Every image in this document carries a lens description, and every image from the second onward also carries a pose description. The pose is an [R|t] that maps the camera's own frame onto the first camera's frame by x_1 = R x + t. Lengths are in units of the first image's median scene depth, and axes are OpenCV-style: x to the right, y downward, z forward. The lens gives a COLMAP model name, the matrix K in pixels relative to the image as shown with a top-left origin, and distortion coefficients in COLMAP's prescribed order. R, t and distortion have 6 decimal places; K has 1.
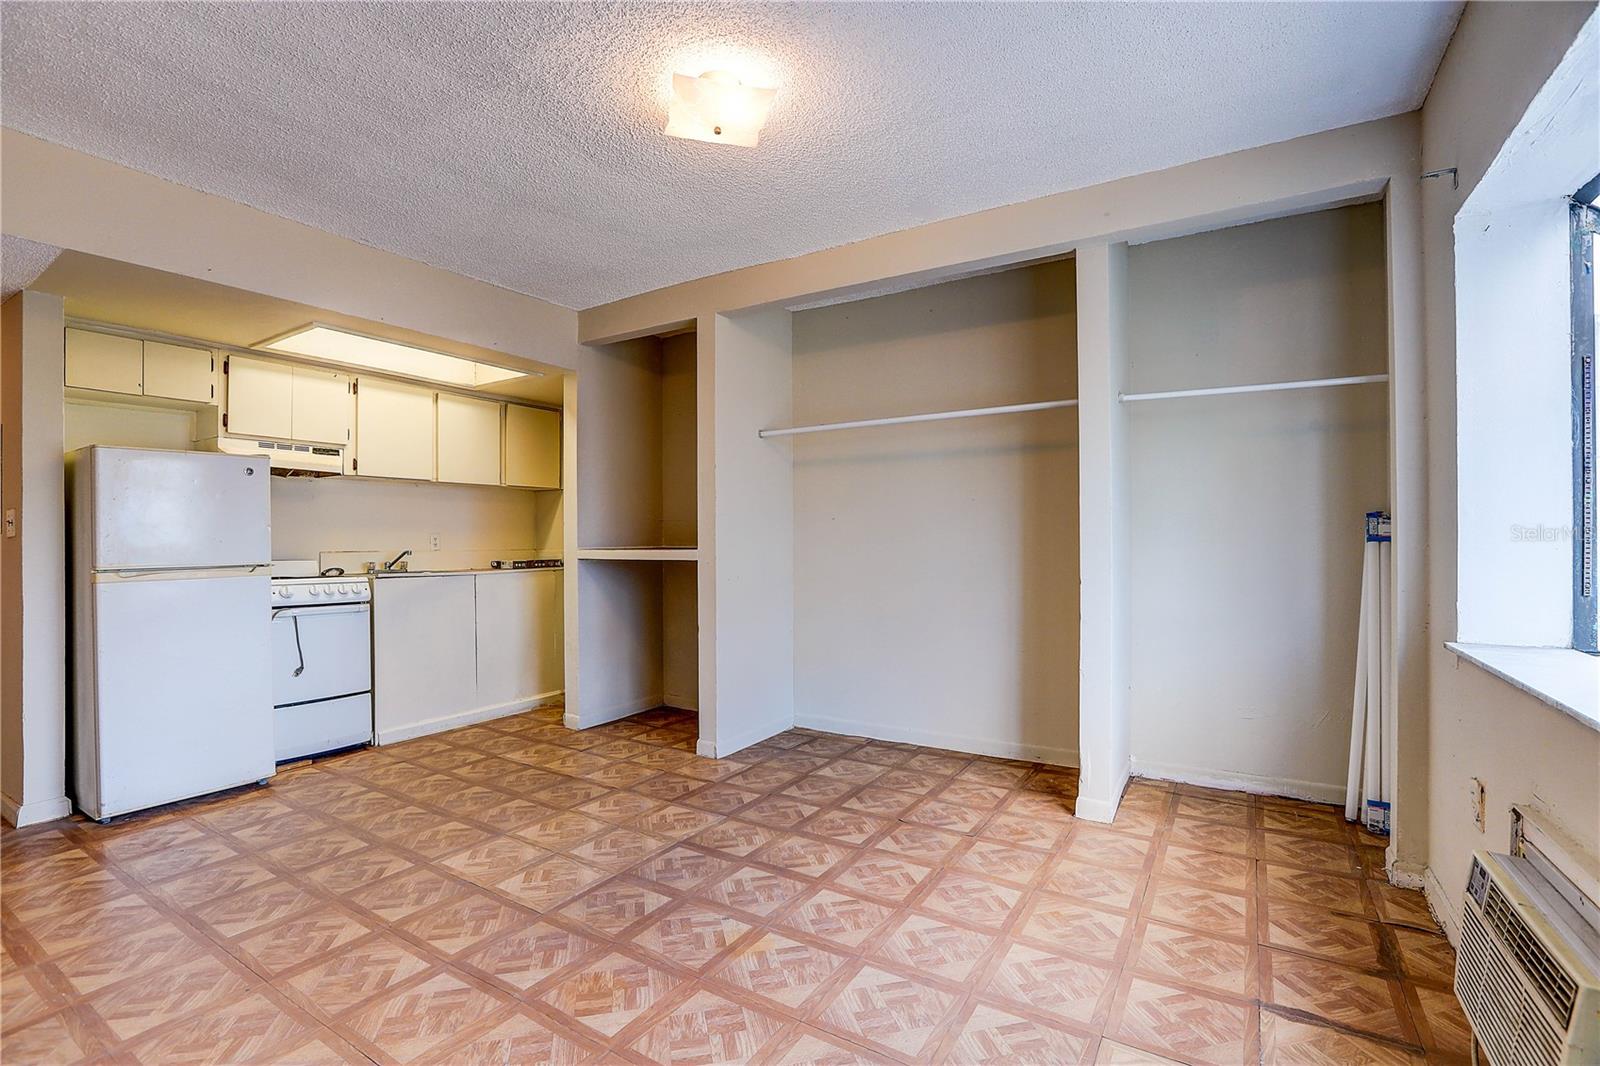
lens RADIAL K [[724.5, 0, 797.7], [0, 724.5, 534.5], [0, 0, 1]] dist [-0.058890, 0.023425]
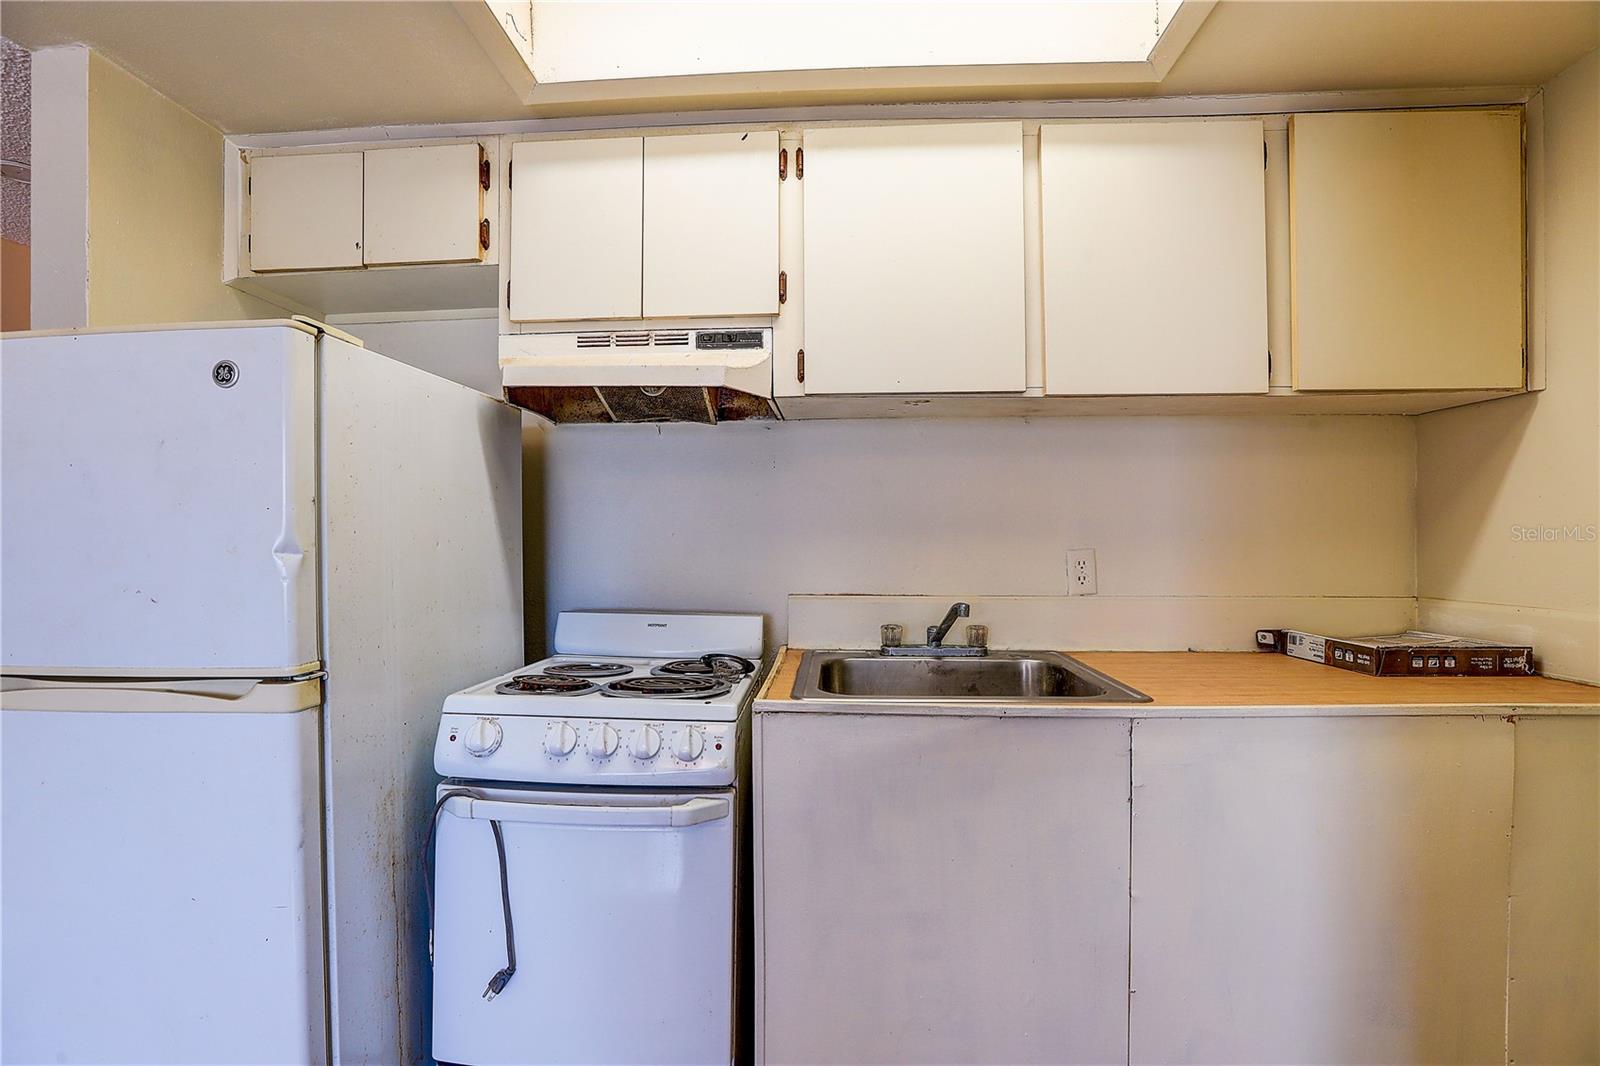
lens RADIAL K [[721.9, 0, 797.7], [0, 721.9, 533.4], [0, 0, 1]] dist [-0.049163, 0.015624]
pose [[0.475185, 0.006388, -0.879863, -0.352153], [0.006300, 0.999923, 0.010662, -0.019759], [0.879863, -0.010609, 0.475108, 0.972971]]
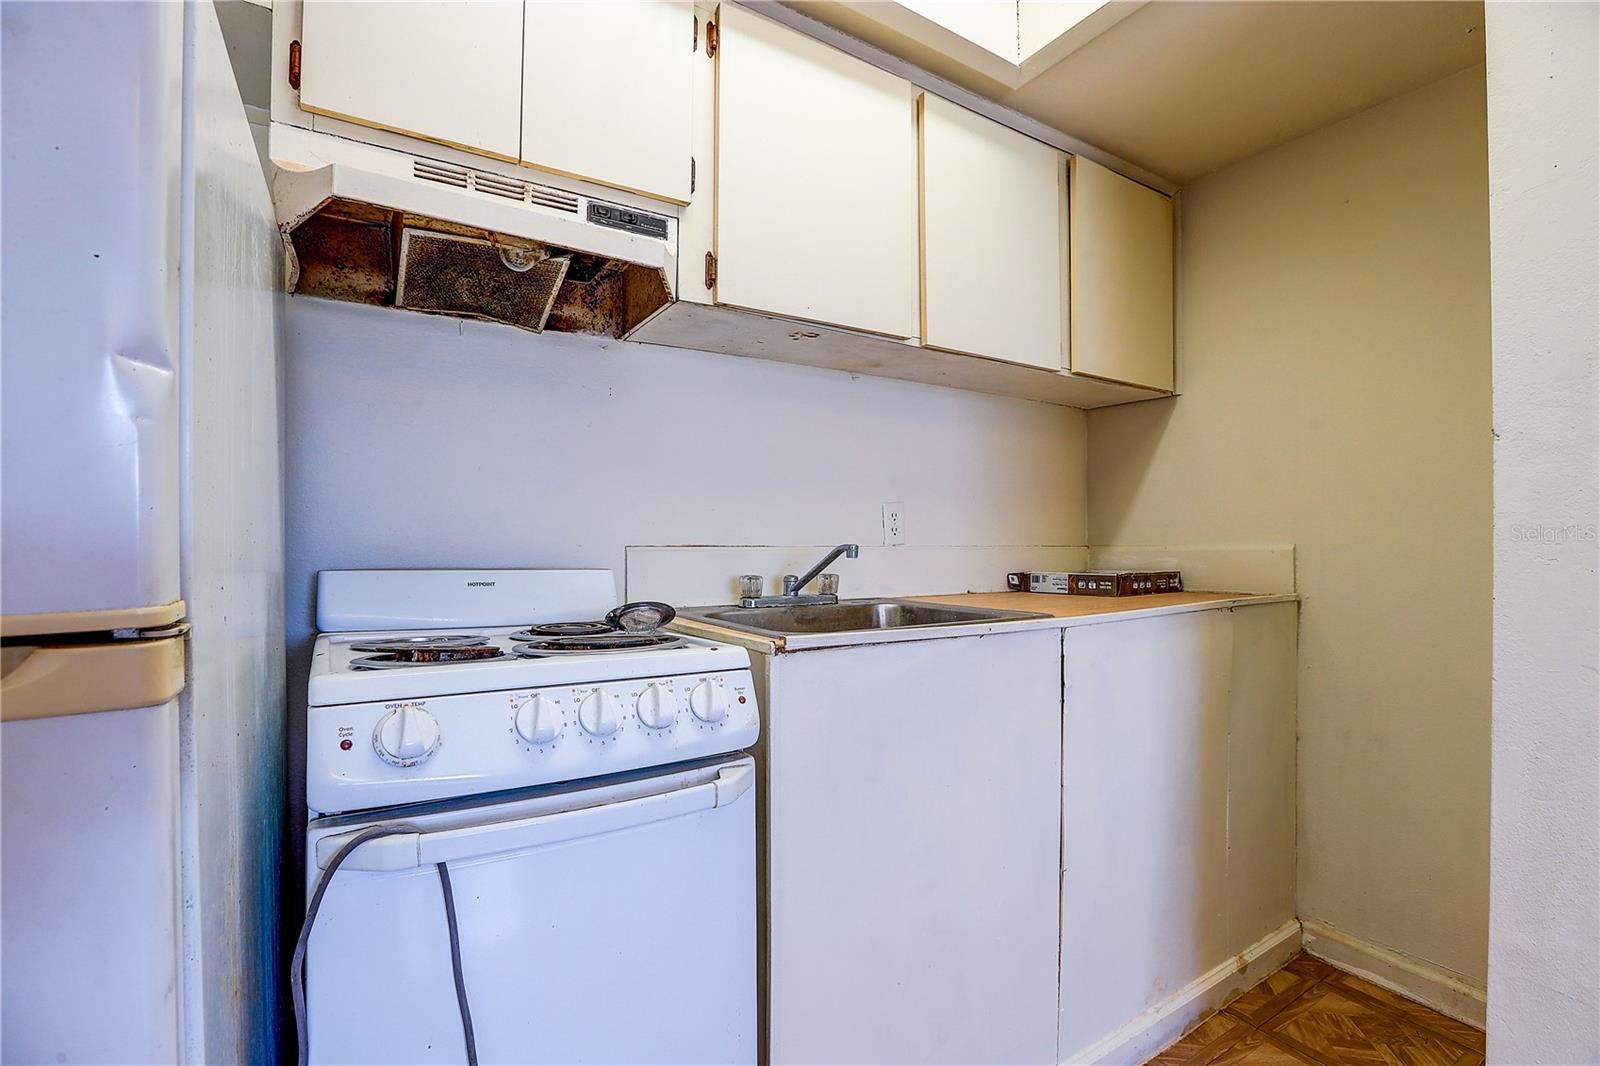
lens RADIAL K [[721.9, 0, 797.7], [0, 721.9, 533.4], [0, 0, 1]] dist [-0.049163, 0.015624]
pose [[0.897227, 0.005041, -0.441541, -0.529432], [-0.003592, 0.999985, 0.004117, 0.020145], [0.441555, -0.002107, 0.897232, 0.864697]]
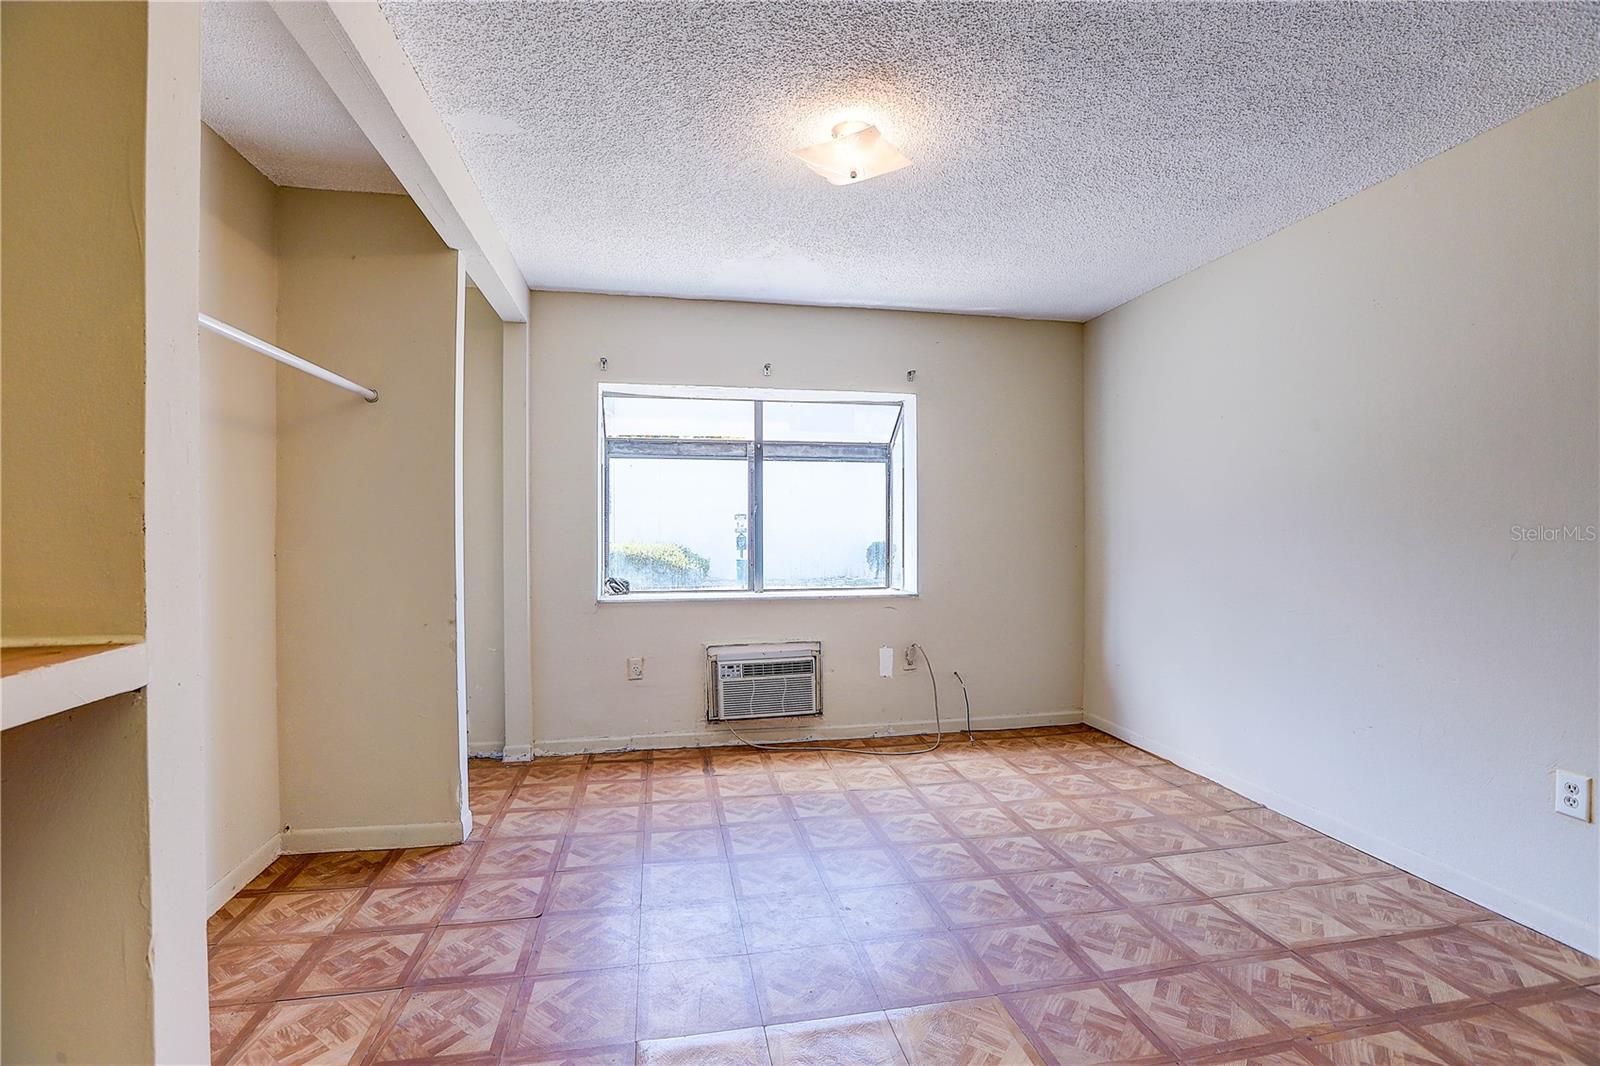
lens RADIAL K [[724.5, 0, 797.7], [0, 724.5, 534.5], [0, 0, 1]] dist [-0.058890, 0.023425]
pose [[-0.680506, -0.001214, 0.732741, -0.508097], [0.001998, 0.999992, 0.003513, -0.018554], [-0.732739, 0.003855, -0.680498, 1.082887]]
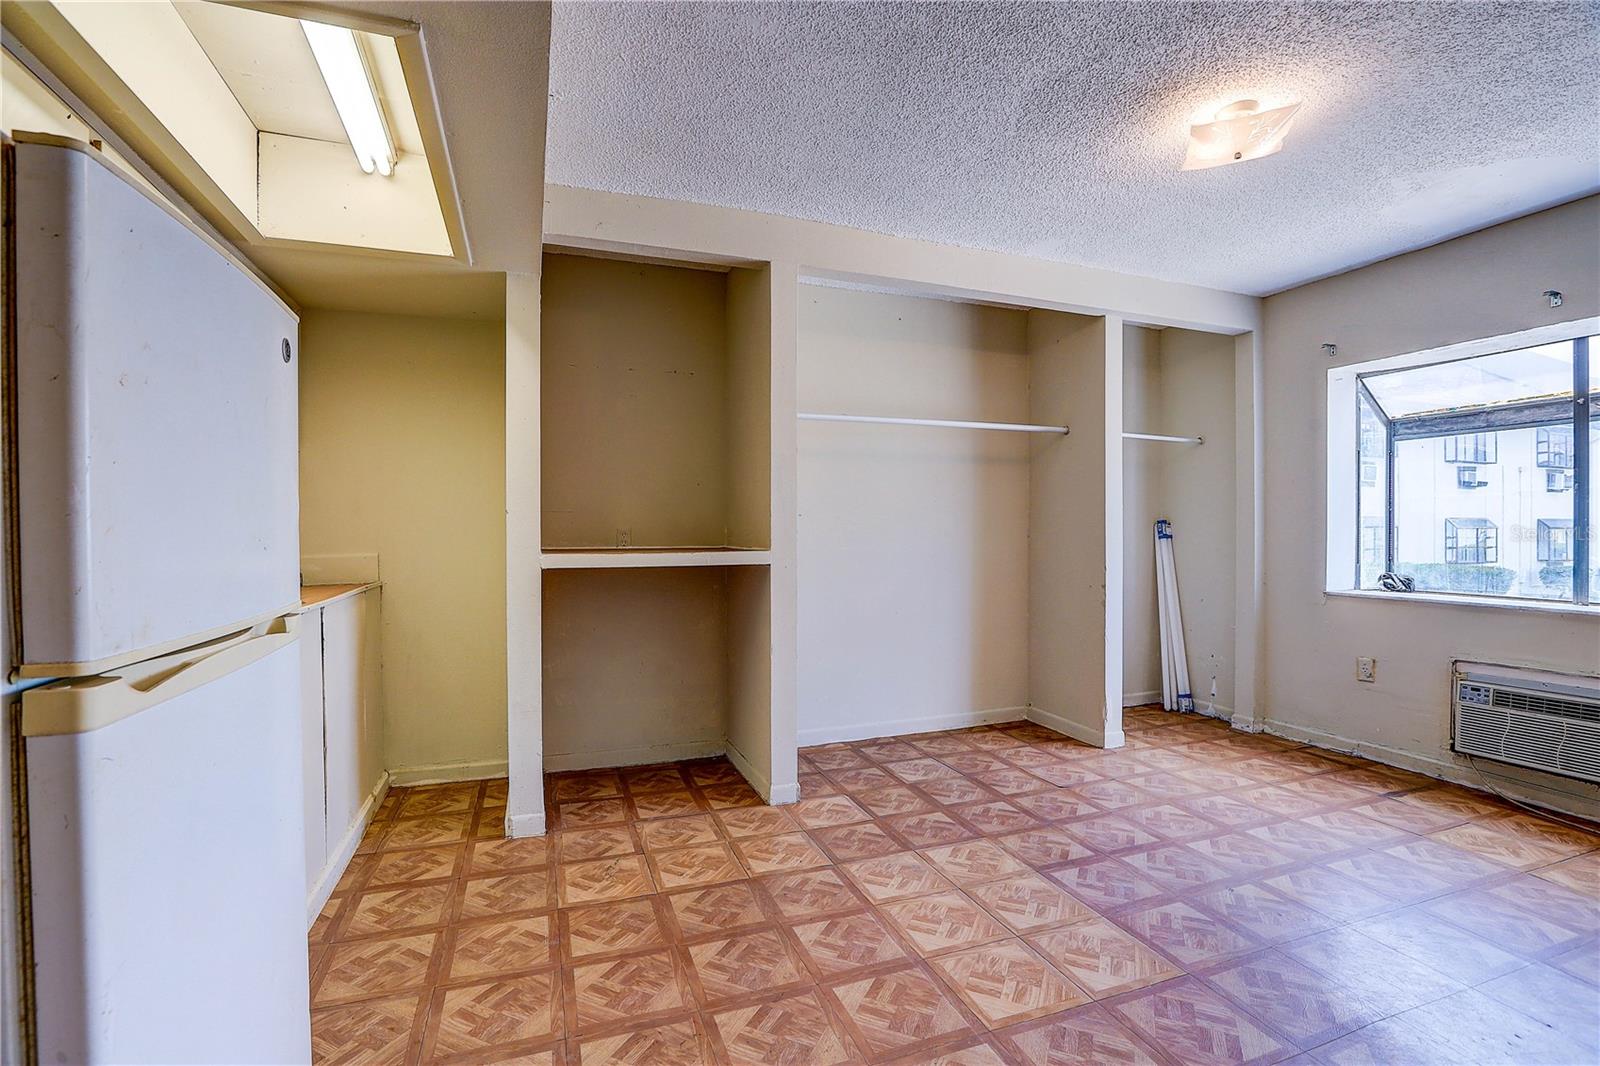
lens RADIAL K [[724.5, 0, 797.7], [0, 724.5, 534.5], [0, 0, 1]] dist [-0.058890, 0.023425]
pose [[0.616118, 0.001038, 0.787653, -0.815070], [-0.004786, 0.999986, 0.002426, 0.001079], [-0.787640, -0.005265, 0.616114, 0.522779]]
